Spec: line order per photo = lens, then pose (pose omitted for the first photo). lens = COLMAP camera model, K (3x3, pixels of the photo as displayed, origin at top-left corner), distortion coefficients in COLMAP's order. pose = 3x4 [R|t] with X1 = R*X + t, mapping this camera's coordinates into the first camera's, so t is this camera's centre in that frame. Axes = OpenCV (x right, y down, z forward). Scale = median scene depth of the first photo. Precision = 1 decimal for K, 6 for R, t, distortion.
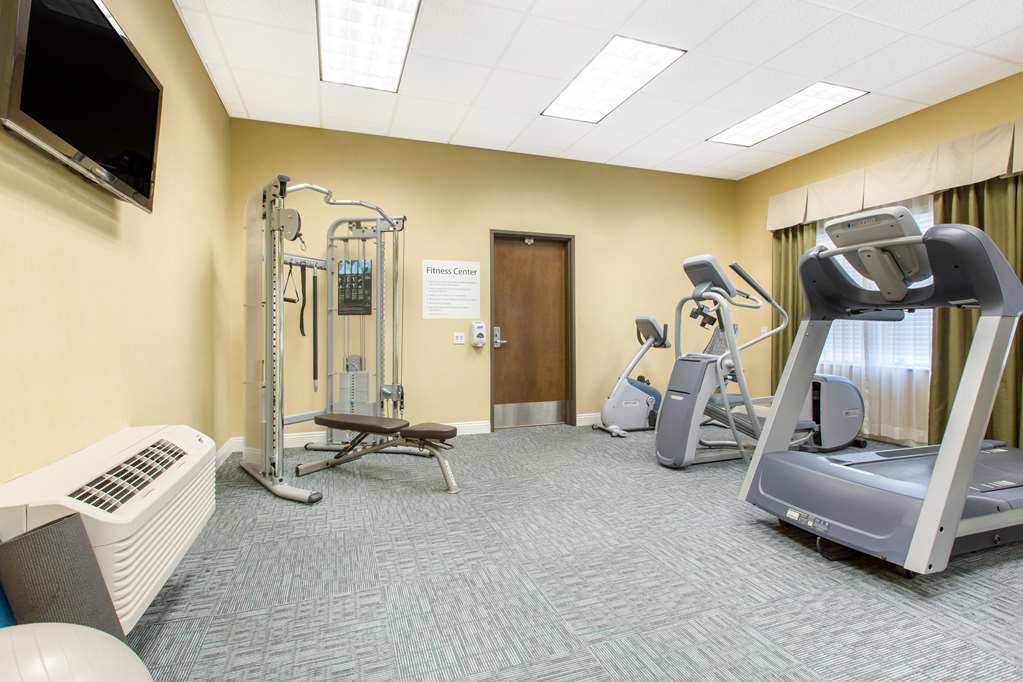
lens RADIAL K [[486.0, 0, 510.1], [0, 486.0, 337.3], [0, 0, 1]] dist [-0.002315, -0.000068]
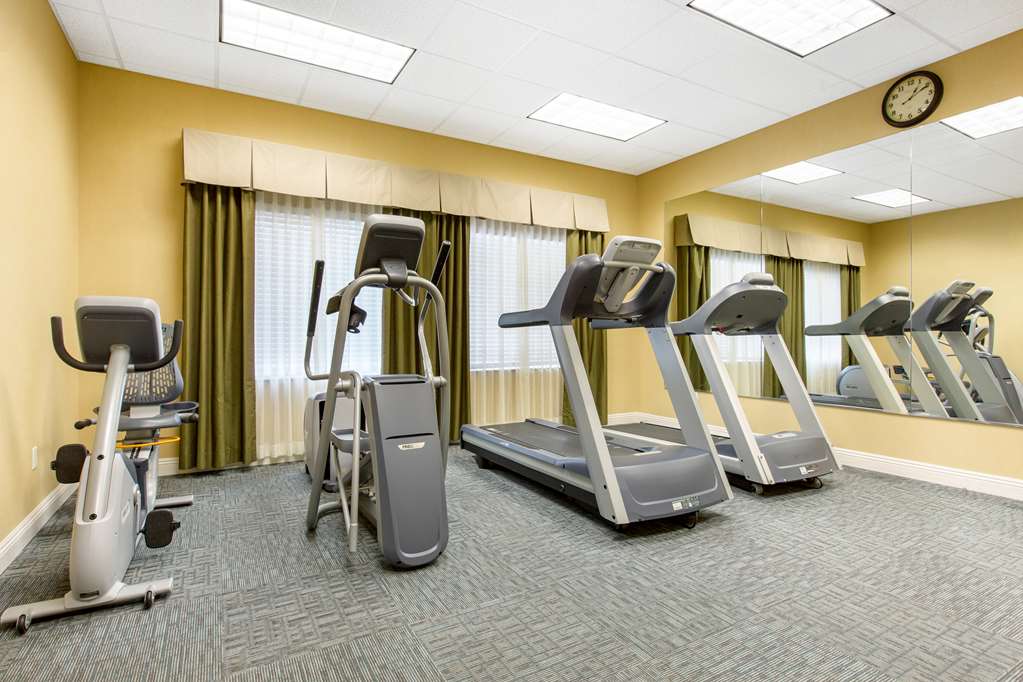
lens RADIAL K [[520.8, 0, 511.1], [0, 520.8, 340.1], [0, 0, 1]] dist [0.002175, -0.000510]
pose [[-0.182811, -0.003747, 0.983141, -0.477424], [0.006573, 0.999966, 0.005033, -0.015855], [-0.983126, 0.007382, -0.182781, 1.508130]]
